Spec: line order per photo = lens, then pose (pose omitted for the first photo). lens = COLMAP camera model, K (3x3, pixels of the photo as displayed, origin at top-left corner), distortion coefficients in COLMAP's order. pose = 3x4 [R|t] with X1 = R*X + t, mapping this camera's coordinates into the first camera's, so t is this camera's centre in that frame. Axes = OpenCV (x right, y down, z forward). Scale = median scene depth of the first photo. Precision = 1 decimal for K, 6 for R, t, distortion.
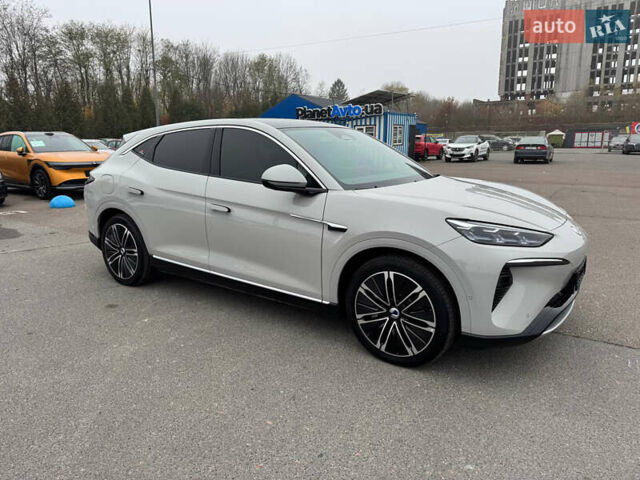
lens RADIAL K [[455.3, 0, 321.8], [0, 455.3, 241.1], [0, 0, 1]] dist [0.037962, -0.050720]
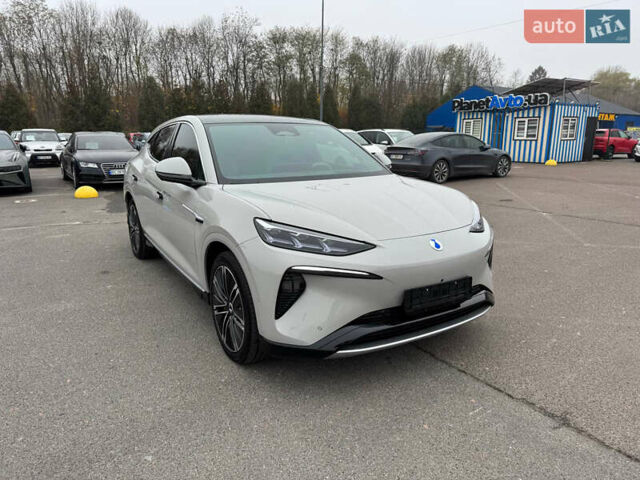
lens RADIAL K [[455.3, 0, 321.8], [0, 455.3, 240.1], [0, 0, 1]] dist [0.037962, -0.050720]
pose [[0.920012, 0.092852, -0.380732, 0.038532], [-0.088515, 0.995655, 0.028926, -0.002072], [0.381764, 0.007089, 0.924233, 0.007543]]
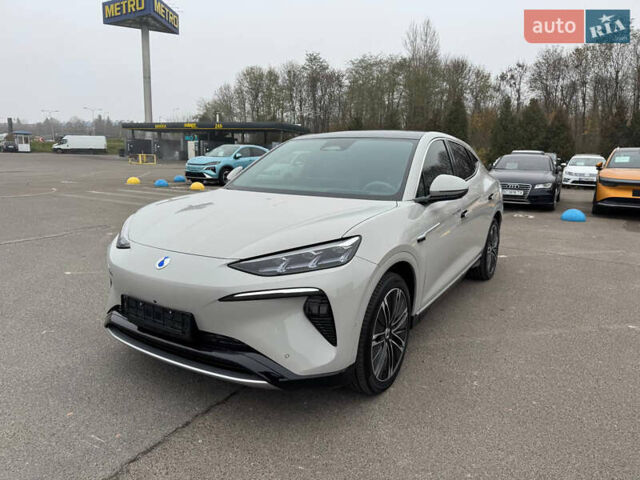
lens RADIAL K [[455.3, 0, 317.9], [0, 455.3, 241.8], [0, 0, 1]] dist [0.037962, -0.050720]
pose [[0.039403, 0.196306, -0.979751, 0.075028], [-0.232486, 0.955405, 0.182078, -0.014771], [0.971801, 0.220604, 0.083284, 0.067128]]
